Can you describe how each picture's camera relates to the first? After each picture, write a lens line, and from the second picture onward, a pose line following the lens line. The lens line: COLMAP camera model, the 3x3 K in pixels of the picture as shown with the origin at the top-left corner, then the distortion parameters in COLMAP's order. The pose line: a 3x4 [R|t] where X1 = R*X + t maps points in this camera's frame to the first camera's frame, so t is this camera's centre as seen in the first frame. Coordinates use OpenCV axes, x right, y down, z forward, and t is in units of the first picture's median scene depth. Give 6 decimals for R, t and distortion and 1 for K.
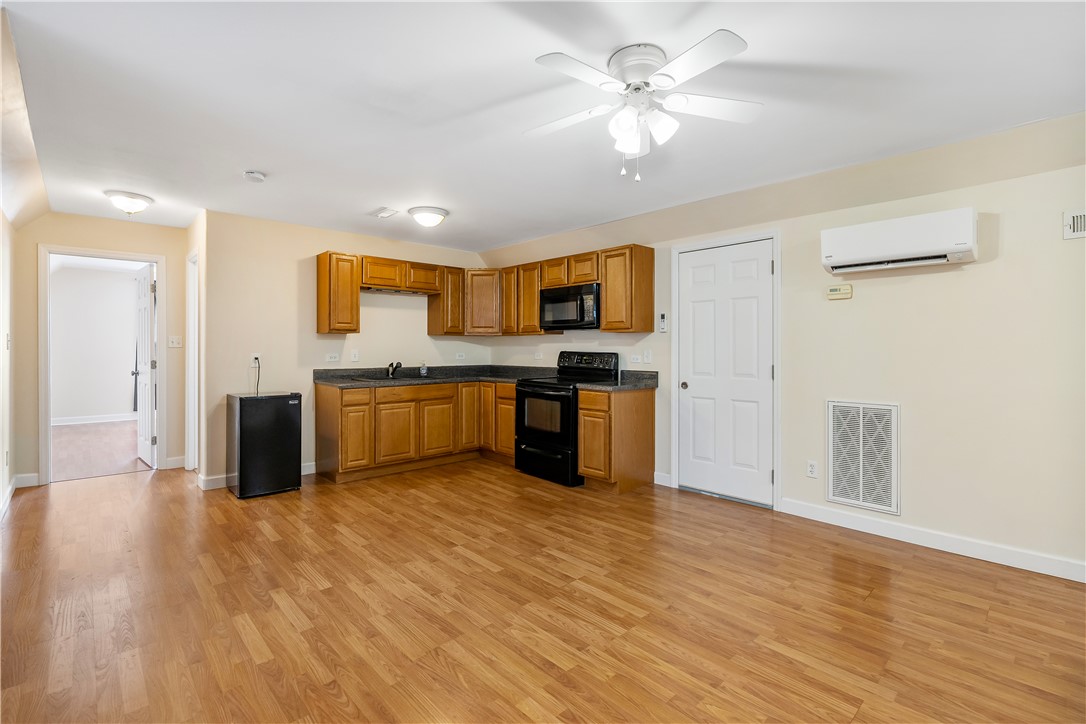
lens RADIAL K [[520.8, 0, 540.9], [0, 520.8, 350.3], [0, 0, 1]] dist [-0.000851, 0.000050]
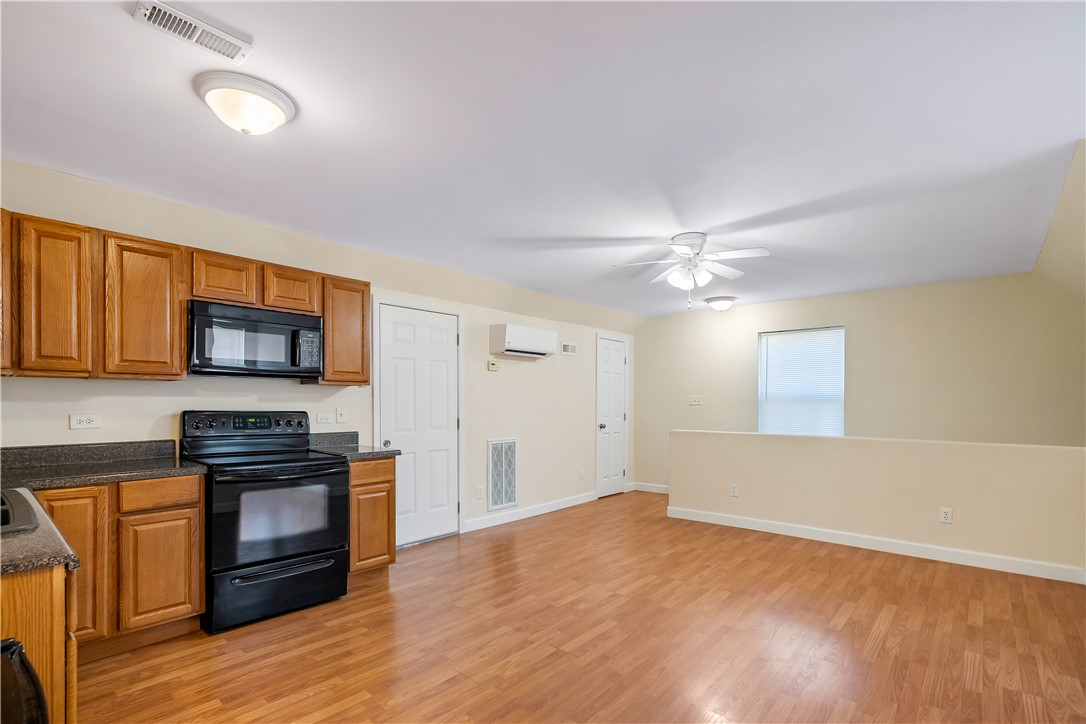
lens RADIAL K [[524.1, 0, 543.2], [0, 524.1, 403.7], [0, 0, 1]] dist [-0.002806, -0.000382]
pose [[-0.145016, -0.003366, 0.989424, -0.915162], [-0.000420, 0.999994, 0.003340, -0.012179], [-0.989429, 0.000069, -0.145017, 1.082376]]
